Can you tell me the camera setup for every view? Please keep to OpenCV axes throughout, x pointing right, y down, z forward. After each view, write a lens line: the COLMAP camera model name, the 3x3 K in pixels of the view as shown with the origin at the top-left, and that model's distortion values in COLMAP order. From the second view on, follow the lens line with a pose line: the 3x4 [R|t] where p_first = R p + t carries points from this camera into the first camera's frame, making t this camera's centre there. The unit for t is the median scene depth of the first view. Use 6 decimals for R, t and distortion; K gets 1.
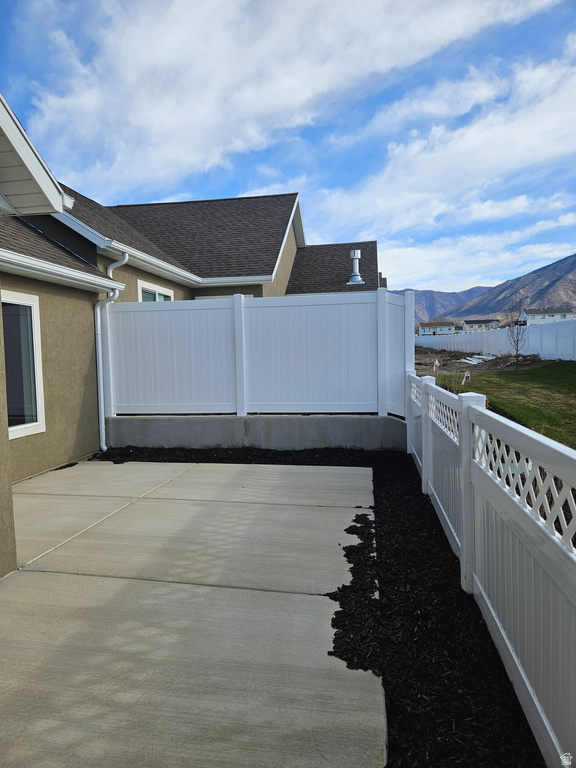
lens RADIAL K [[503.0, 0, 288.0], [0, 503.0, 384.0], [0, 0, 1]] dist [0.065865, -0.065426]
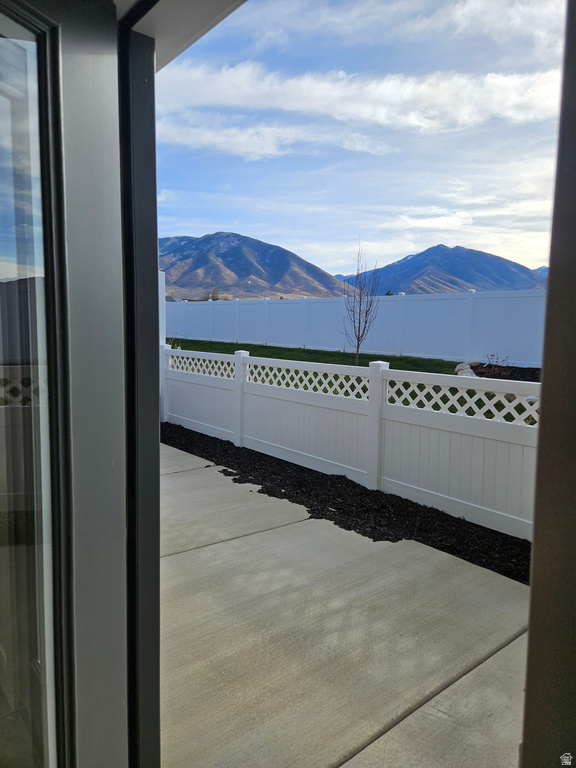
lens RADIAL K [[512.1, 0, 288.0], [0, 512.1, 384.0], [0, 0, 1]] dist [0.073309, -0.059186]
pose [[0.659263, -0.052273, 0.750093, -0.838845], [0.013057, 0.998226, 0.058090, -0.003439], [-0.751799, -0.028503, 0.658776, 0.168012]]
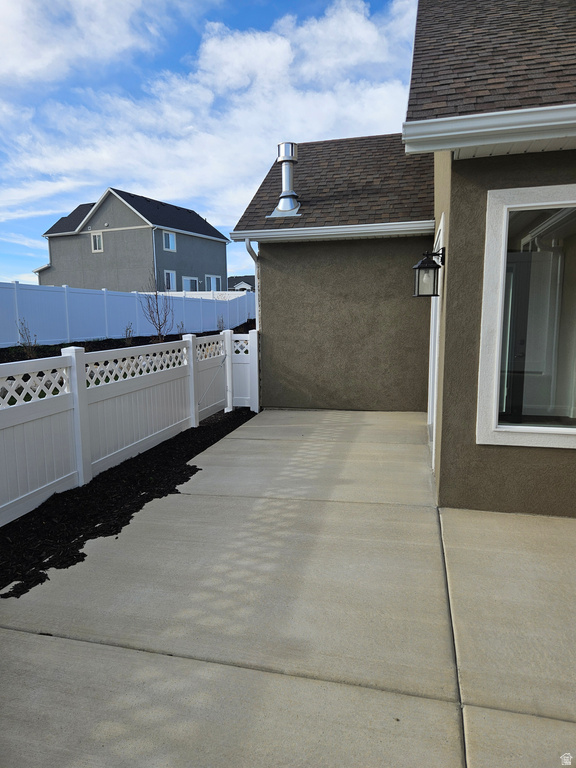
lens RADIAL K [[503.0, 0, 288.0], [0, 503.0, 384.0], [0, 0, 1]] dist [0.065865, -0.065426]
pose [[-0.995304, 0.018750, 0.094960, -0.318963], [0.037353, 0.979467, 0.198113, -0.118938], [-0.089296, 0.200730, -0.975568, 2.029364]]
